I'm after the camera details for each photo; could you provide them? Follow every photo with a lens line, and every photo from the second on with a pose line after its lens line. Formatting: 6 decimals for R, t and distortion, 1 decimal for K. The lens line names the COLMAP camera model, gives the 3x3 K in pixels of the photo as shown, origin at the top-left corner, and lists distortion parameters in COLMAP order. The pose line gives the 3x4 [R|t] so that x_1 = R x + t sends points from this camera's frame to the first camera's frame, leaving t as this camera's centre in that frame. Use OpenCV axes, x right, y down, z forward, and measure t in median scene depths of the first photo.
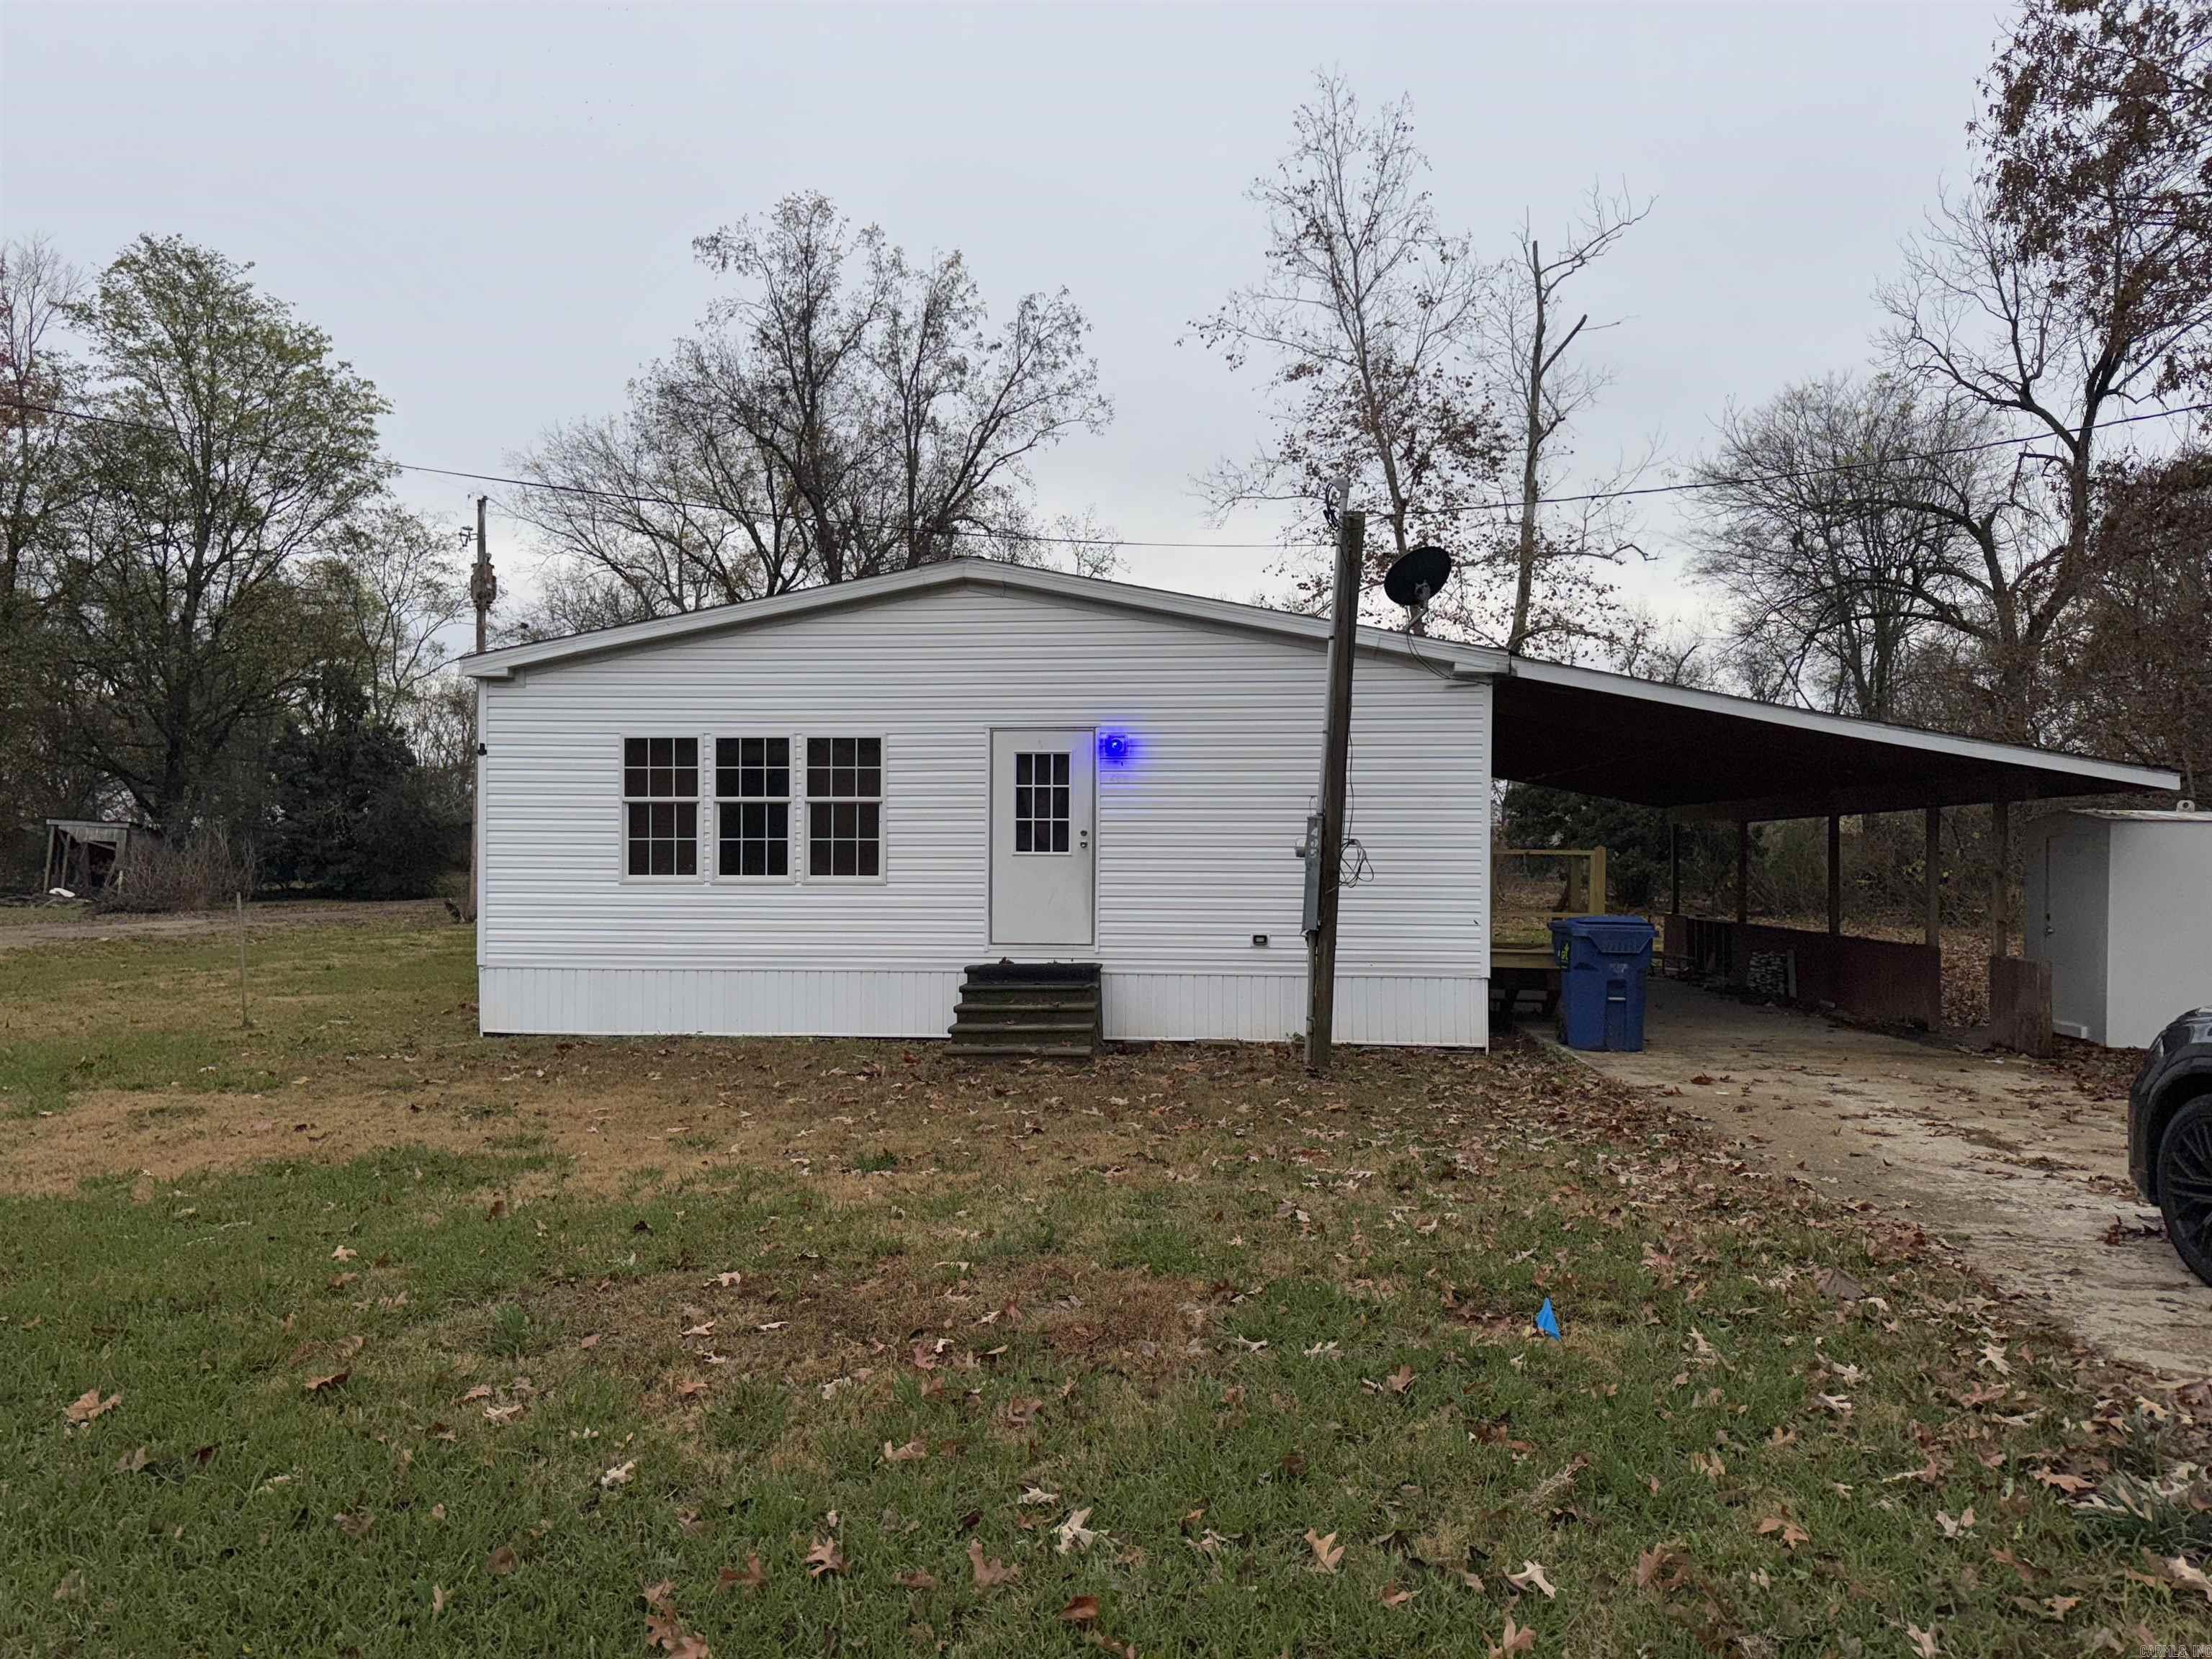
lens RADIAL K [[1557.2, 0, 1107.0], [0, 1557.2, 868.7], [0, 0, 1]] dist [0.003937, 0.001609]
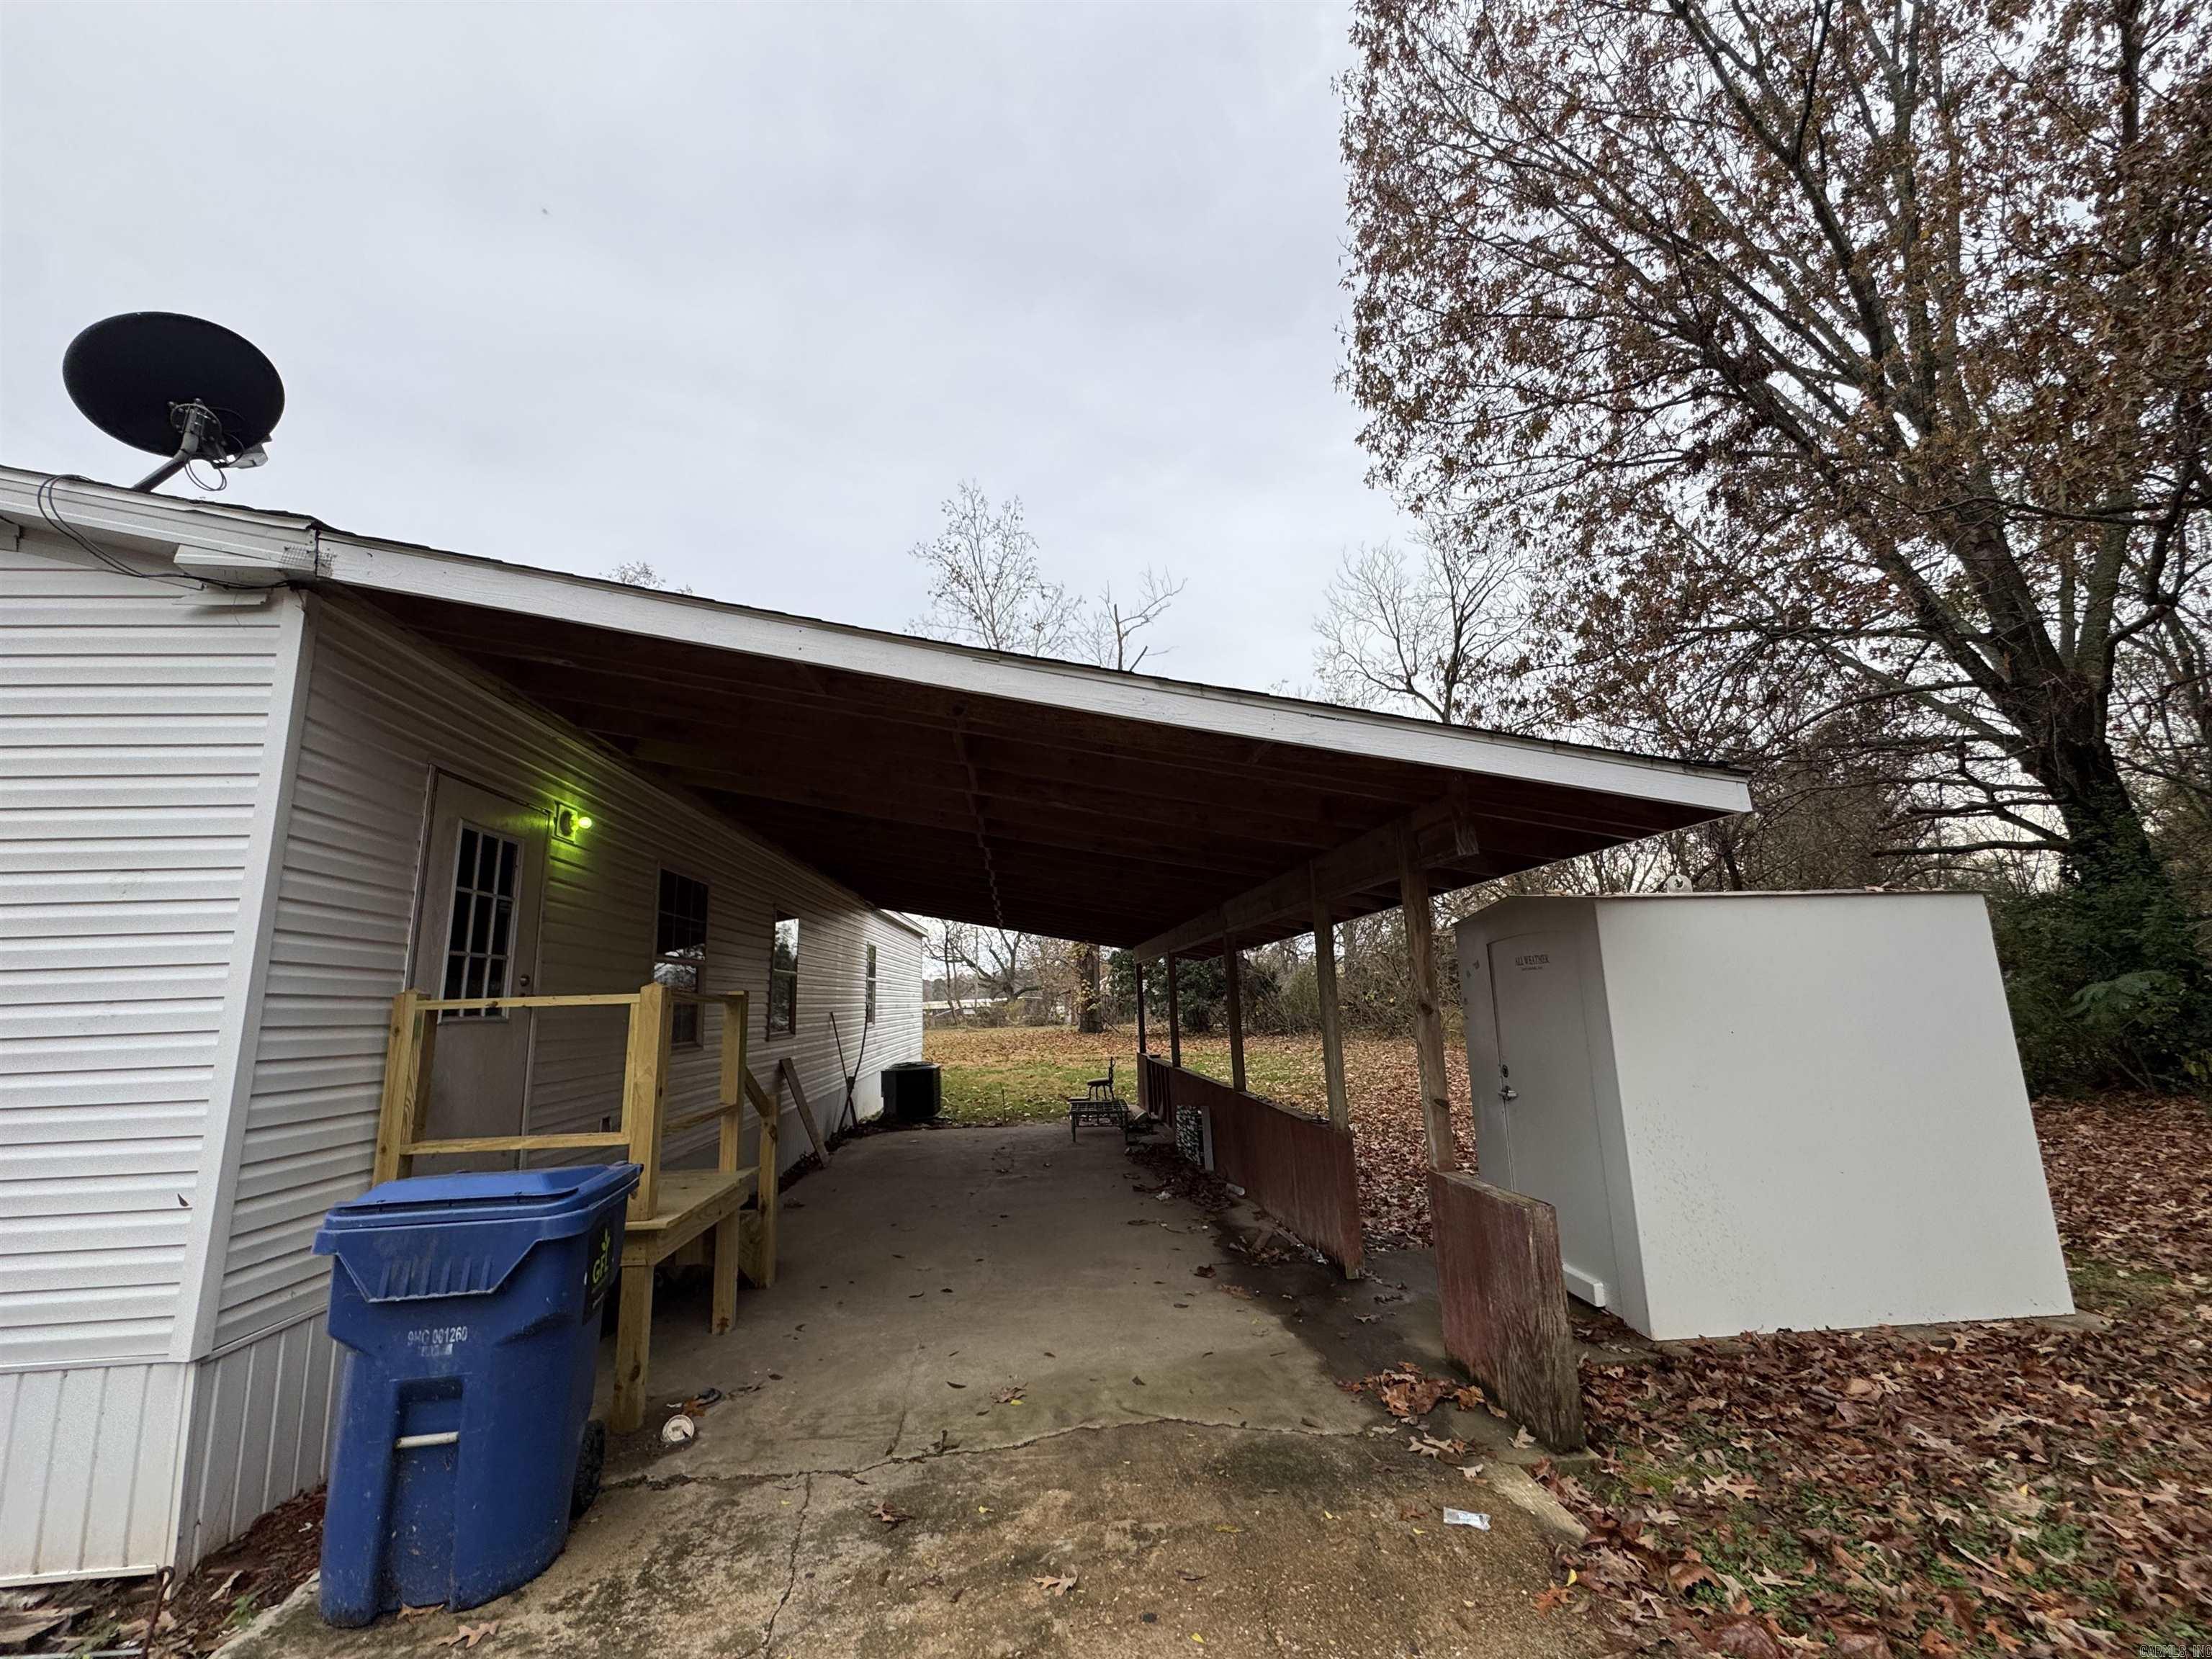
lens RADIAL K [[881.0, 0, 1106.0], [0, 881.0, 829.5], [0, 0, 1]] dist [0.000285, -0.002307]
pose [[0.984287, -0.004322, 0.176525, 0.129034], [0.040051, 0.979110, -0.199349, 0.000085], [-0.171976, 0.203287, 0.963898, 0.224468]]
